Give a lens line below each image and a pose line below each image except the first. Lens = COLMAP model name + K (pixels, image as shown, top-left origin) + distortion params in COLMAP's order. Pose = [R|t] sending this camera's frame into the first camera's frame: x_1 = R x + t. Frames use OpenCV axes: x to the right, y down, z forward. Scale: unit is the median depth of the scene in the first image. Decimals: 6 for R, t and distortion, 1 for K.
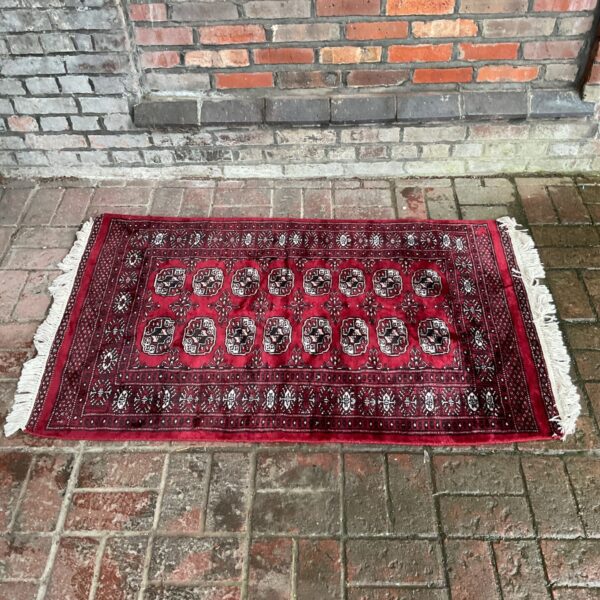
lens RADIAL K [[617.0, 0, 298.2], [0, 617.0, 300.8], [0, 0, 1]] dist [0.004707, 0.000000]
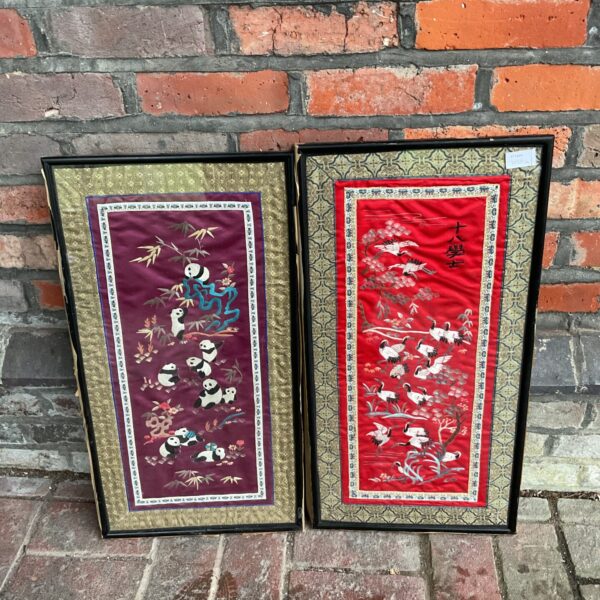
lens RADIAL K [[617.0, 0, 301.2], [0, 617.0, 299.0], [0, 0, 1]] dist [0.004707, 0.000000]
pose [[0.998376, 0.023645, -0.051825, 0.086775], [-0.034525, 0.974811, -0.220345, -0.246444], [0.045309, 0.221776, 0.974044, 0.532125]]
